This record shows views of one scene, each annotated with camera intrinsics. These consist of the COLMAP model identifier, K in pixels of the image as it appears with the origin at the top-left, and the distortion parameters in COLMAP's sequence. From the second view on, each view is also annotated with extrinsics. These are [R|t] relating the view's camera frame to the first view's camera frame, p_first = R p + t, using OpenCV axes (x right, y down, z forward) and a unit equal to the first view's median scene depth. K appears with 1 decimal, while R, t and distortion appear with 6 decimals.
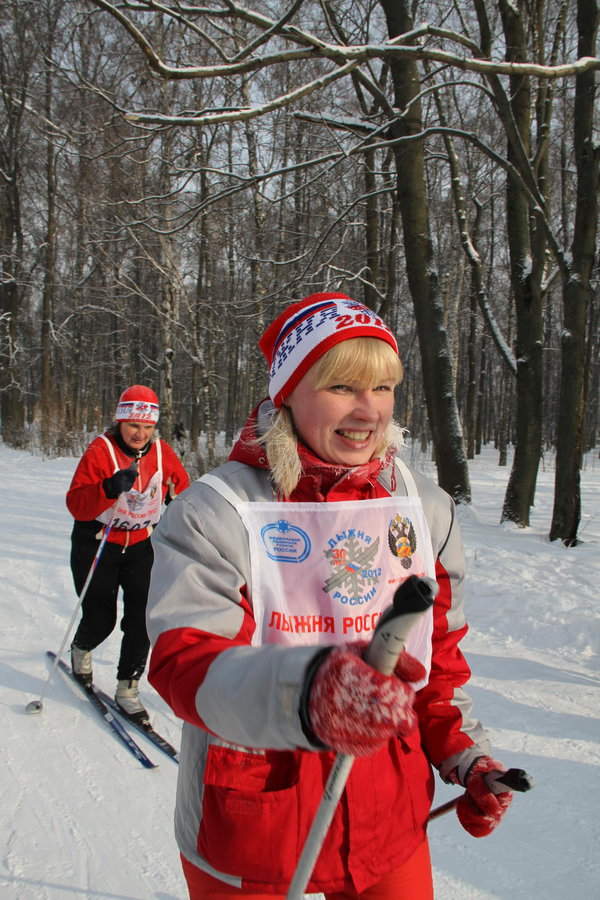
lens RADIAL K [[751.0, 0, 289.7], [0, 751.0, 470.7], [0, 0, 1]] dist [-0.176747, 0.141711]
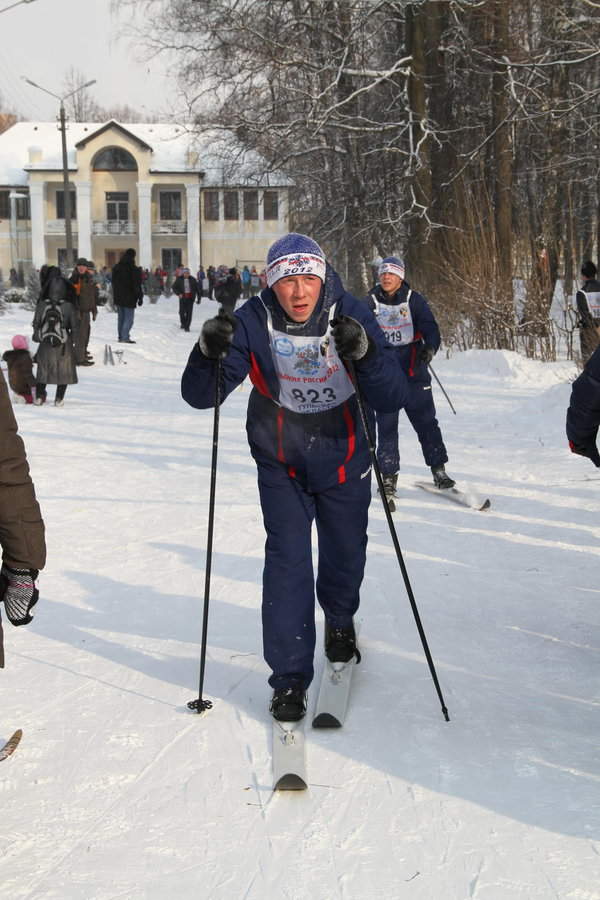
lens RADIAL K [[2002.8, 0, 300.0], [0, 2002.8, 450.0], [0, 0, 1]] dist [0.445463, 0.065666]
pose [[0.888639, -0.005680, -0.458573, 0.165612], [0.016159, 0.999690, 0.018931, 0.016647], [0.458323, -0.024233, 0.888455, -0.235626]]
